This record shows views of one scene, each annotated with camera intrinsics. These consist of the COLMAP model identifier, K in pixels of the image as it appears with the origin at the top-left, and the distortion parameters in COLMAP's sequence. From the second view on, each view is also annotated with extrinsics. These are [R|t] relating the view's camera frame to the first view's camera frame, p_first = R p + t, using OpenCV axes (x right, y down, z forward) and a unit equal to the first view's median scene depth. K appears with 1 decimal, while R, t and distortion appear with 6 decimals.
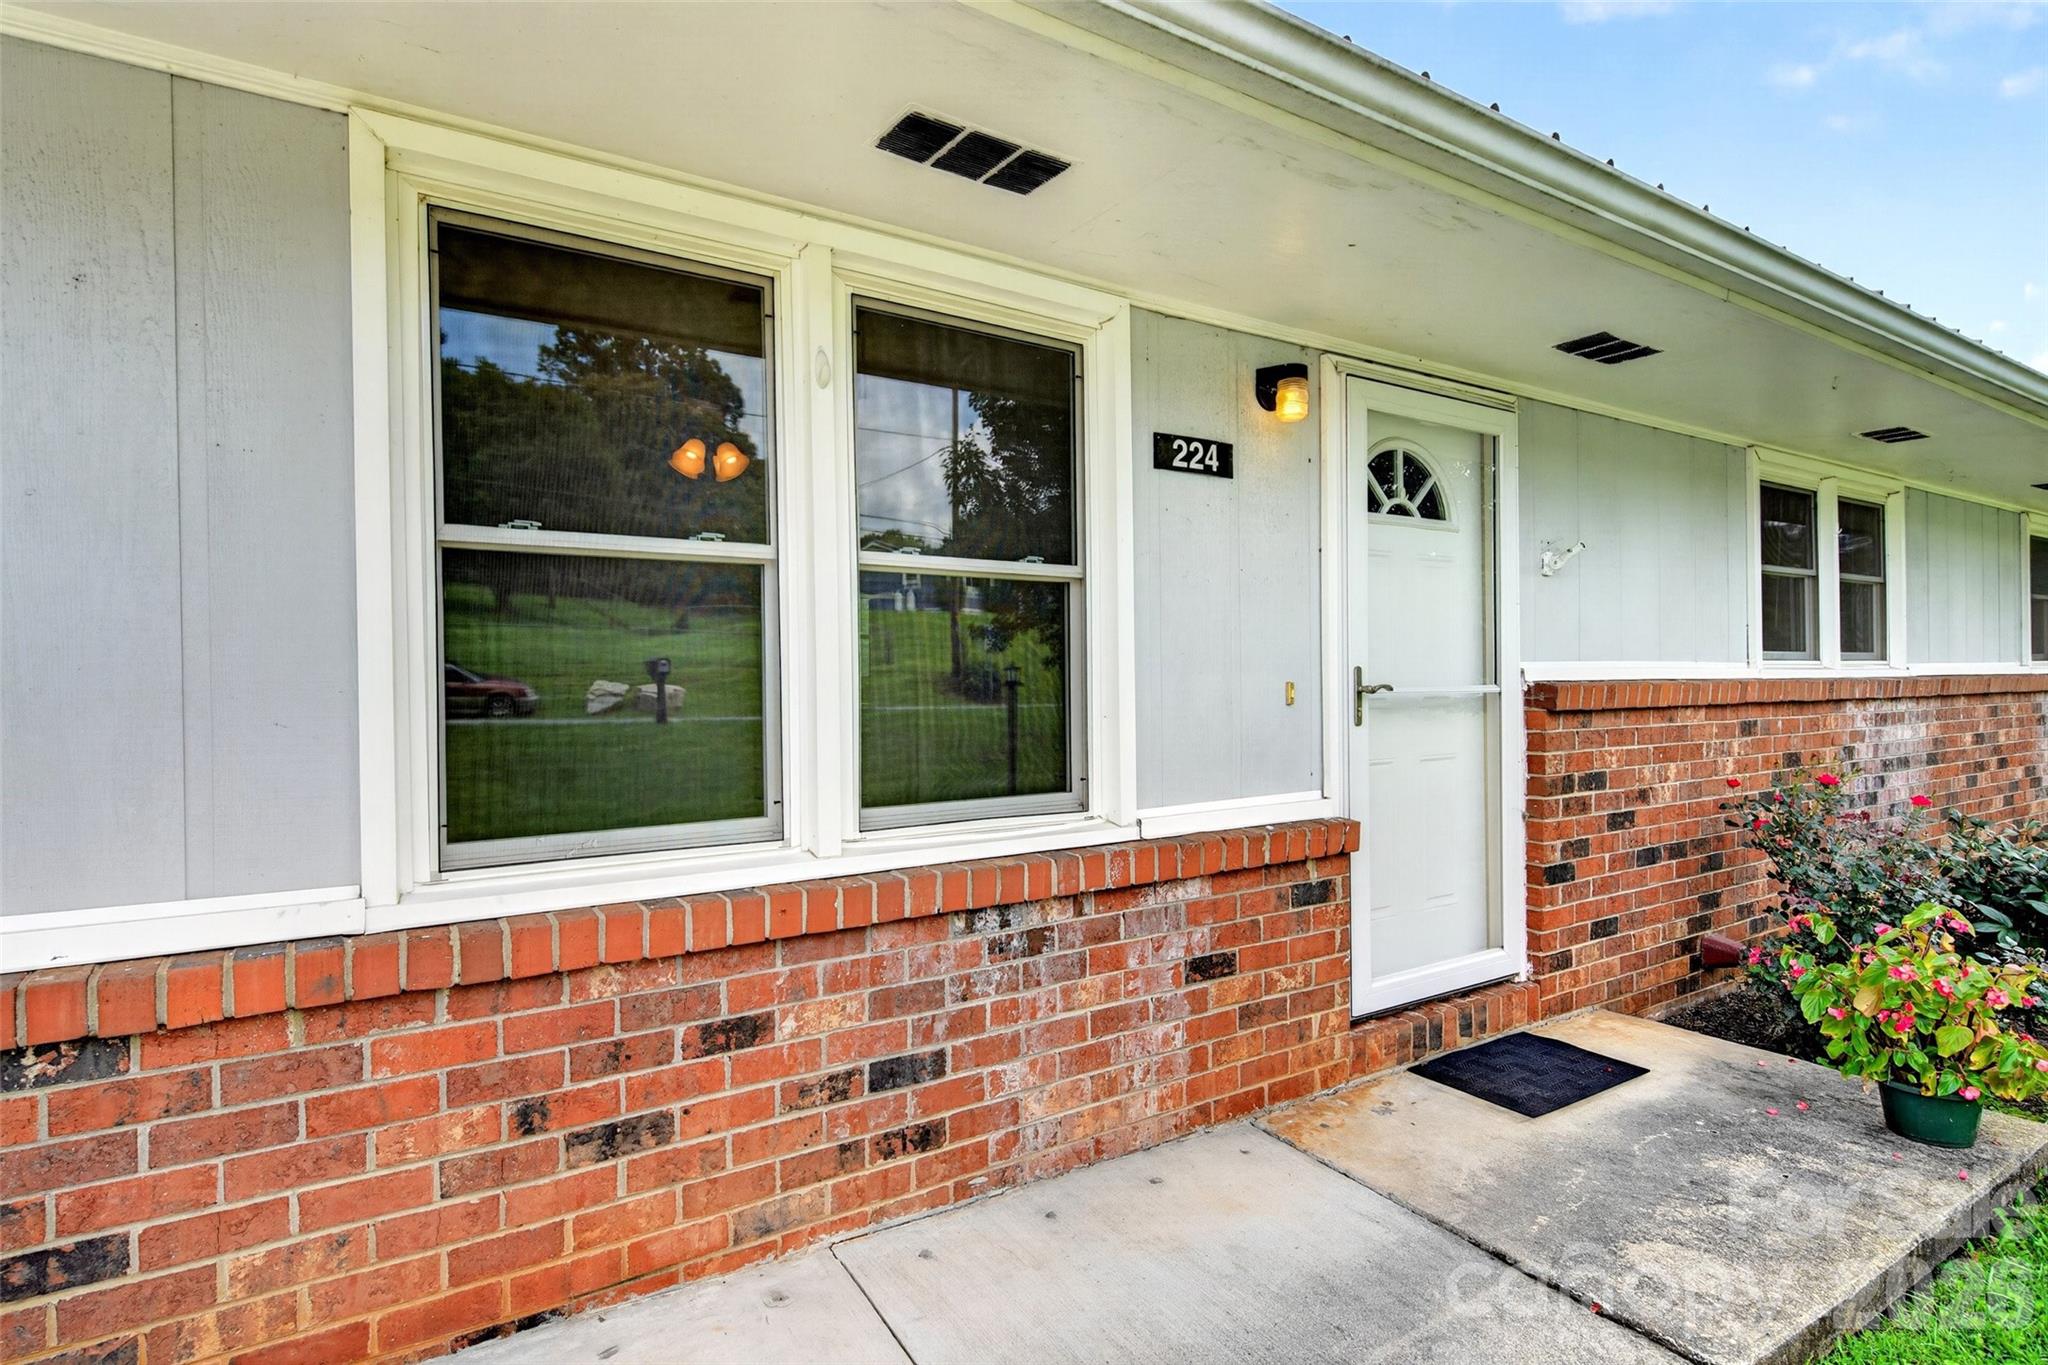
lens RADIAL K [[1058.3, 0, 1031.0], [0, 1058.3, 696.9], [0, 0, 1]] dist [0.002490, 0.005977]
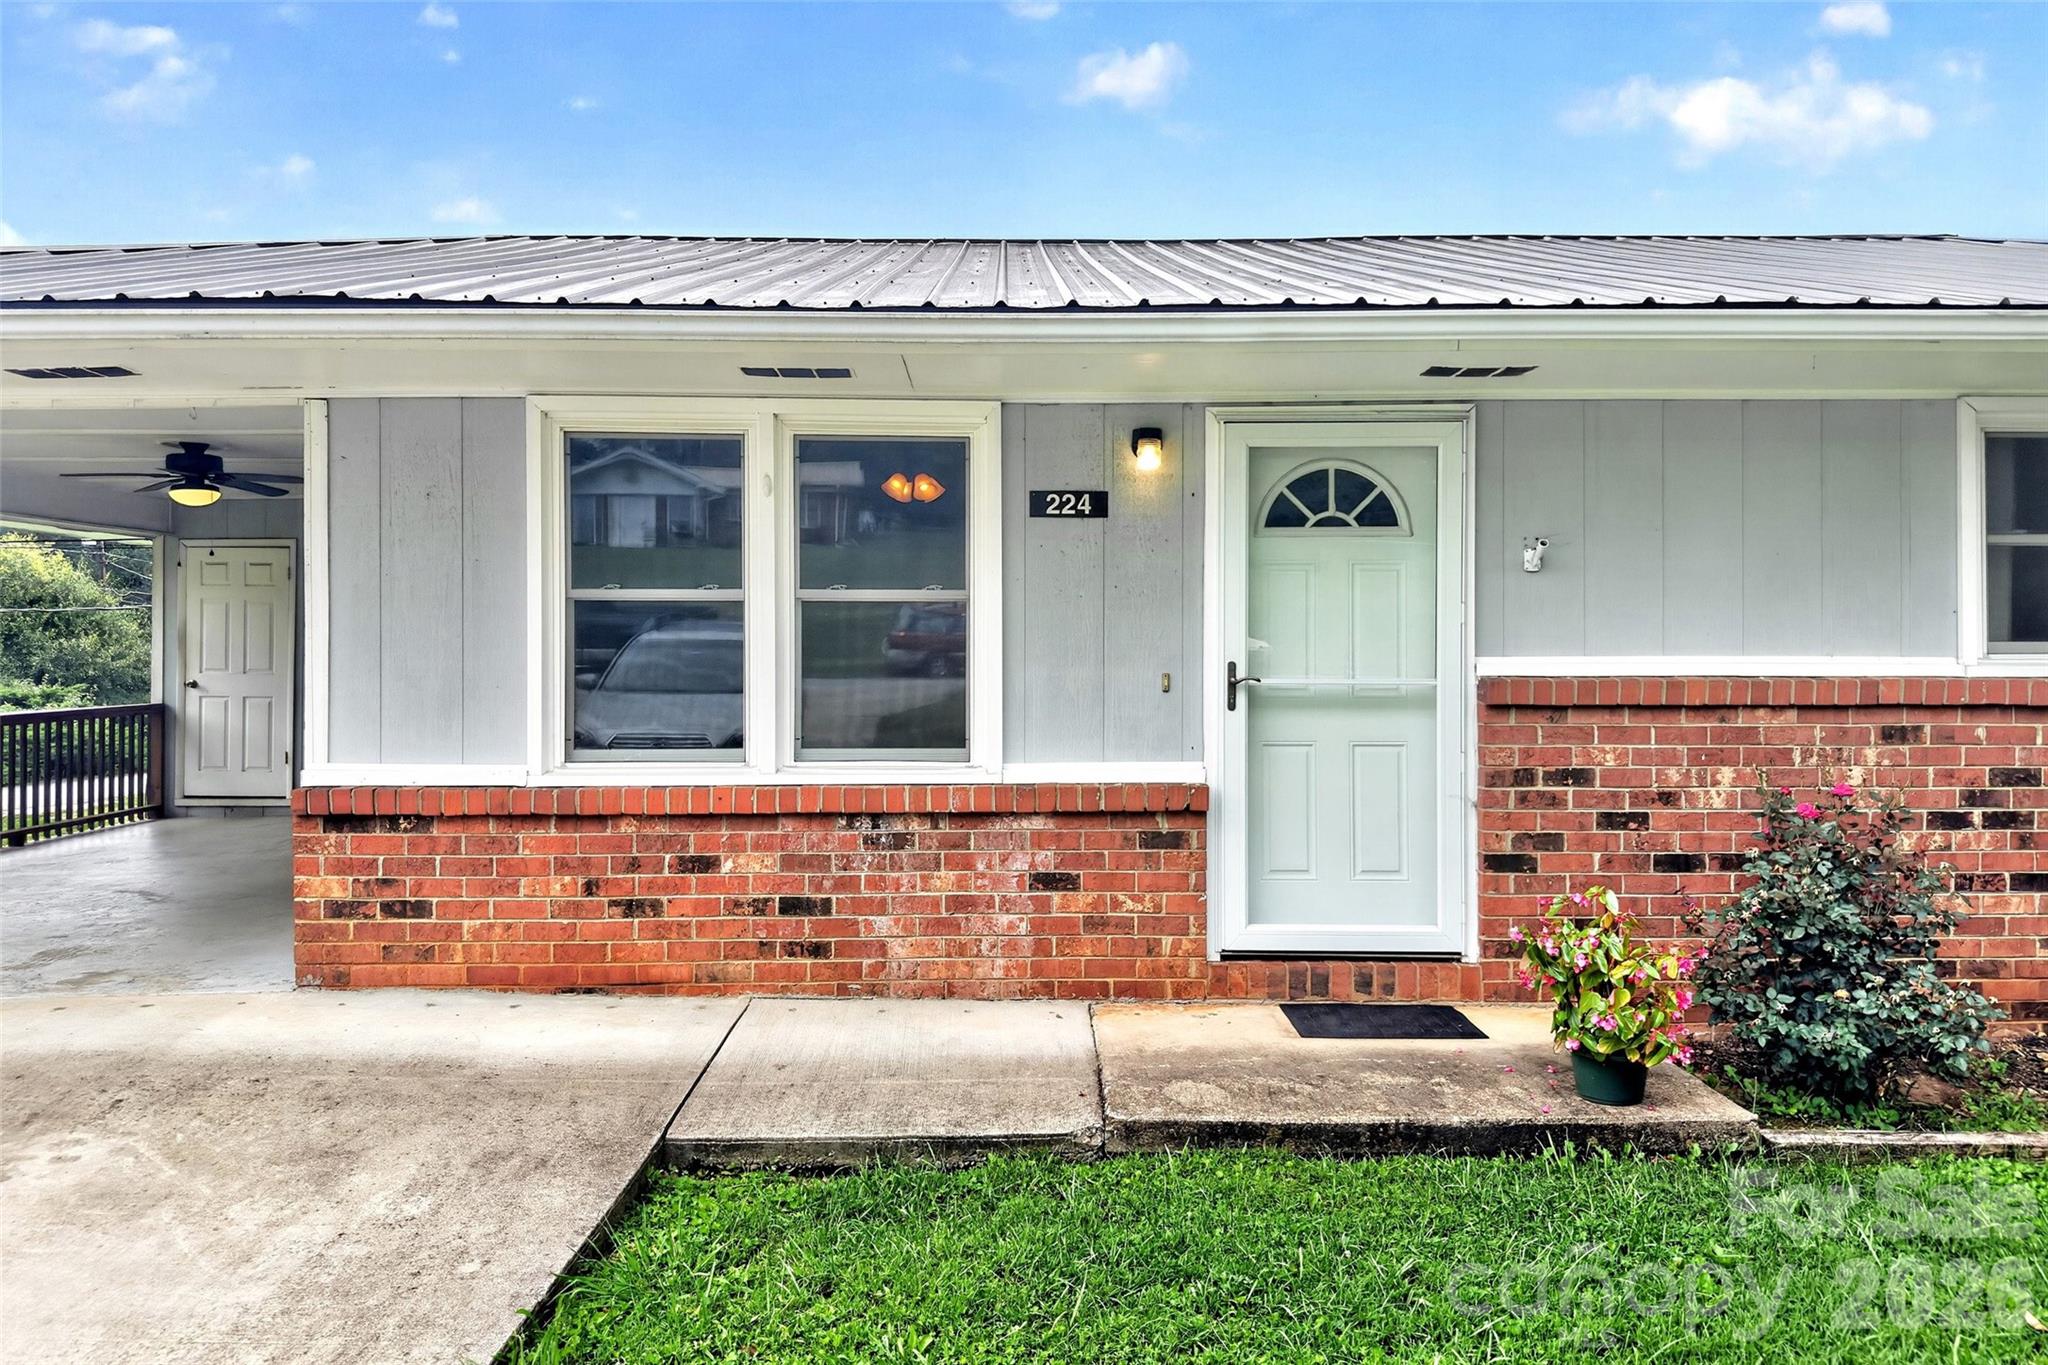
lens RADIAL K [[1423.9, 0, 1021.4], [0, 1423.9, 679.5], [0, 0, 1]] dist [0.093482, -0.003215]
pose [[0.851275, 0.022184, -0.524250, 1.136765], [-0.017450, 0.999750, 0.013971, -0.032167], [0.524429, -0.002745, 0.851450, -0.614143]]
